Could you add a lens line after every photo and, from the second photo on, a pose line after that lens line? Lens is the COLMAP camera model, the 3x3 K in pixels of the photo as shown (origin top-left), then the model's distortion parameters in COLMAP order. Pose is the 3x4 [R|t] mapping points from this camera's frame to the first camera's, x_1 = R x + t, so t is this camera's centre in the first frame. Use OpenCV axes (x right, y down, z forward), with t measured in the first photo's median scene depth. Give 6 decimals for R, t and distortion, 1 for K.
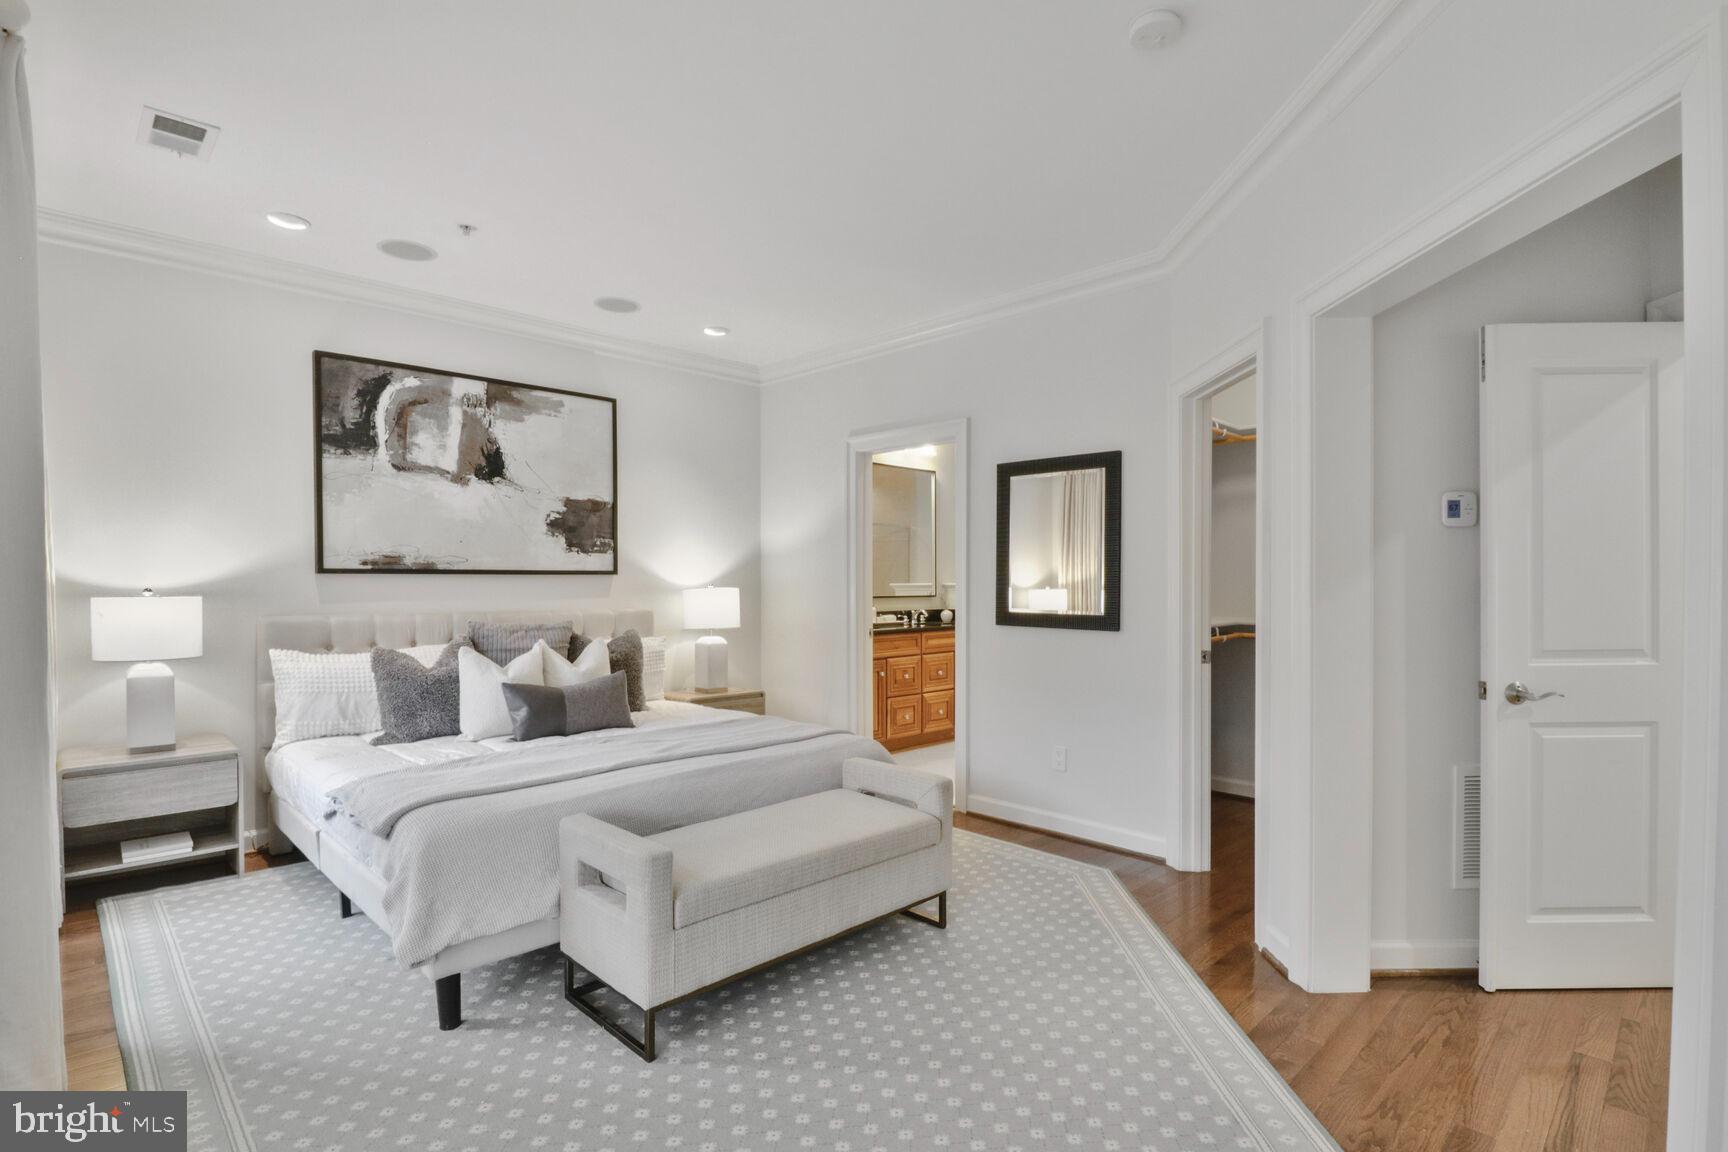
lens RADIAL K [[831.5, 0, 867.1], [0, 831.5, 584.7], [0, 0, 1]] dist [-0.004841, -0.004291]
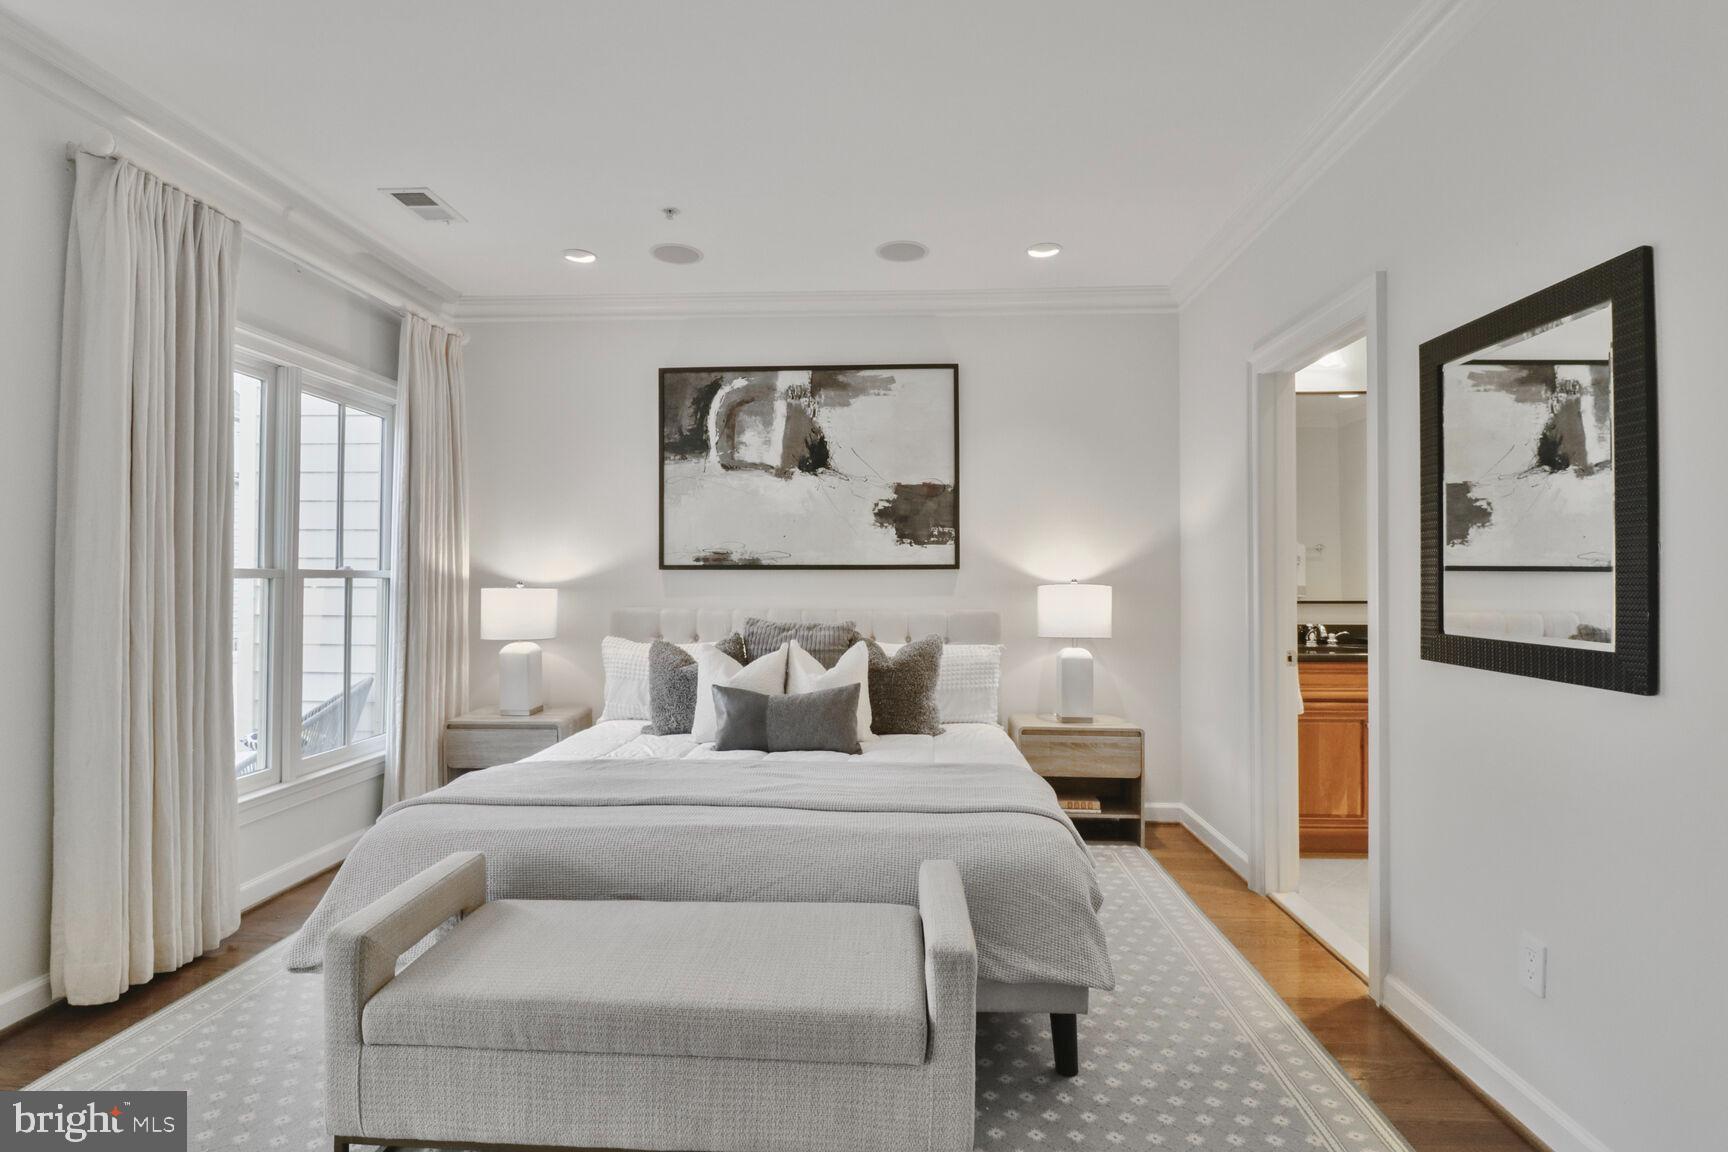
lens RADIAL K [[831.5, 0, 862.4], [0, 831.5, 569.0], [0, 0, 1]] dist [-0.004841, -0.004291]
pose [[0.677095, -0.009980, -0.735828, 0.303360], [-0.003484, 0.999853, -0.016767, 0.002914], [0.735887, 0.013916, 0.676961, 0.409815]]
